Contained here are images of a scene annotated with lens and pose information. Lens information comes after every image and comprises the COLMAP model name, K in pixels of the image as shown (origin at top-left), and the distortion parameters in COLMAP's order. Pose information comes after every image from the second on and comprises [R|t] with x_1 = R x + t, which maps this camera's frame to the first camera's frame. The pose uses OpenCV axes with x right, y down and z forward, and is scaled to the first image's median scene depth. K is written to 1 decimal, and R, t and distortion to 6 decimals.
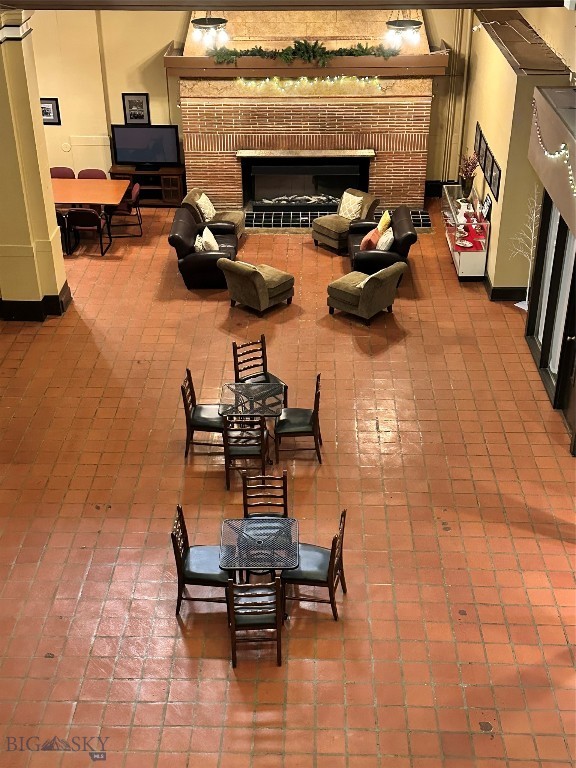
lens RADIAL K [[1027.4, 0, 288.8], [0, 1027.4, 385.8], [0, 0, 1]] dist [0.146854, 0.000000]
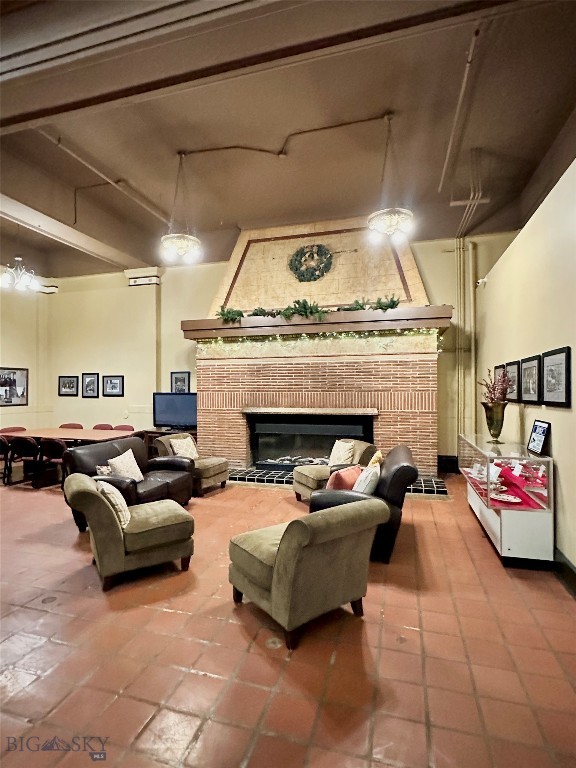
lens RADIAL K [[399.1, 0, 288.2], [0, 399.1, 385.0], [0, 0, 1]] dist [-0.000693, 0.003729]
pose [[0.968229, 0.004207, -0.250031, 0.097286], [-0.129422, 0.863961, -0.486643, -0.060235], [0.213969, 0.503541, 0.837056, 0.686549]]
